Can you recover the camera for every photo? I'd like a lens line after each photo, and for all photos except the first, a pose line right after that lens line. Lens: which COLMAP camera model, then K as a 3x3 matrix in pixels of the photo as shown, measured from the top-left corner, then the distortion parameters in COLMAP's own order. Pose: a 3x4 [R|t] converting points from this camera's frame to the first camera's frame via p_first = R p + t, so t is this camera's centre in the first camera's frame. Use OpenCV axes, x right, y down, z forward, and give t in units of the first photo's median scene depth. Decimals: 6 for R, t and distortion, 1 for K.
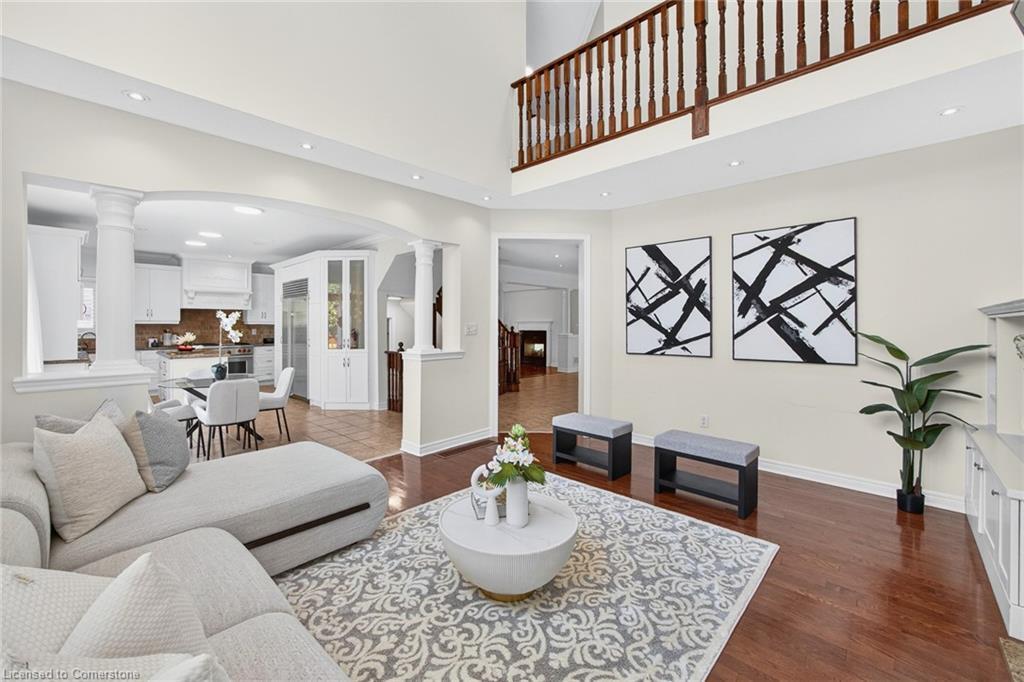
lens RADIAL K [[413.7, 0, 501.7], [0, 413.7, 324.8], [0, 0, 1]] dist [0.001981, 0.000092]
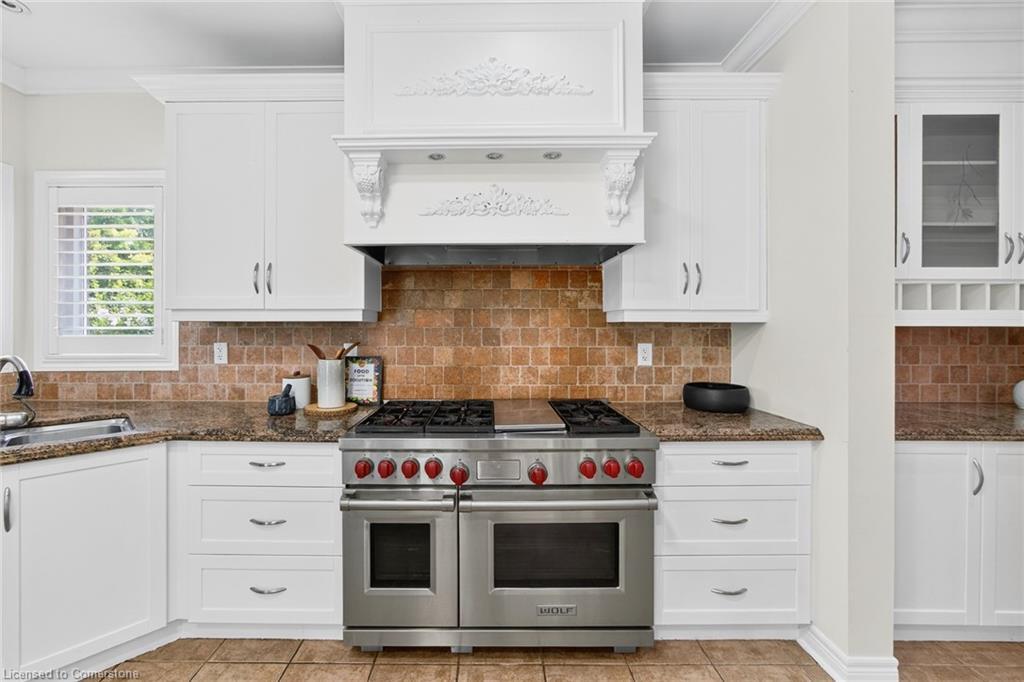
lens RADIAL K [[413.7, 0, 508.0], [0, 413.7, 335.1], [0, 0, 1]] dist [0.001981, 0.000092]
pose [[0.717385, 0.009218, -0.696616, -0.514599], [-0.002132, 0.999937, 0.011037, 0.003515], [0.696674, -0.006432, 0.717359, 0.816859]]
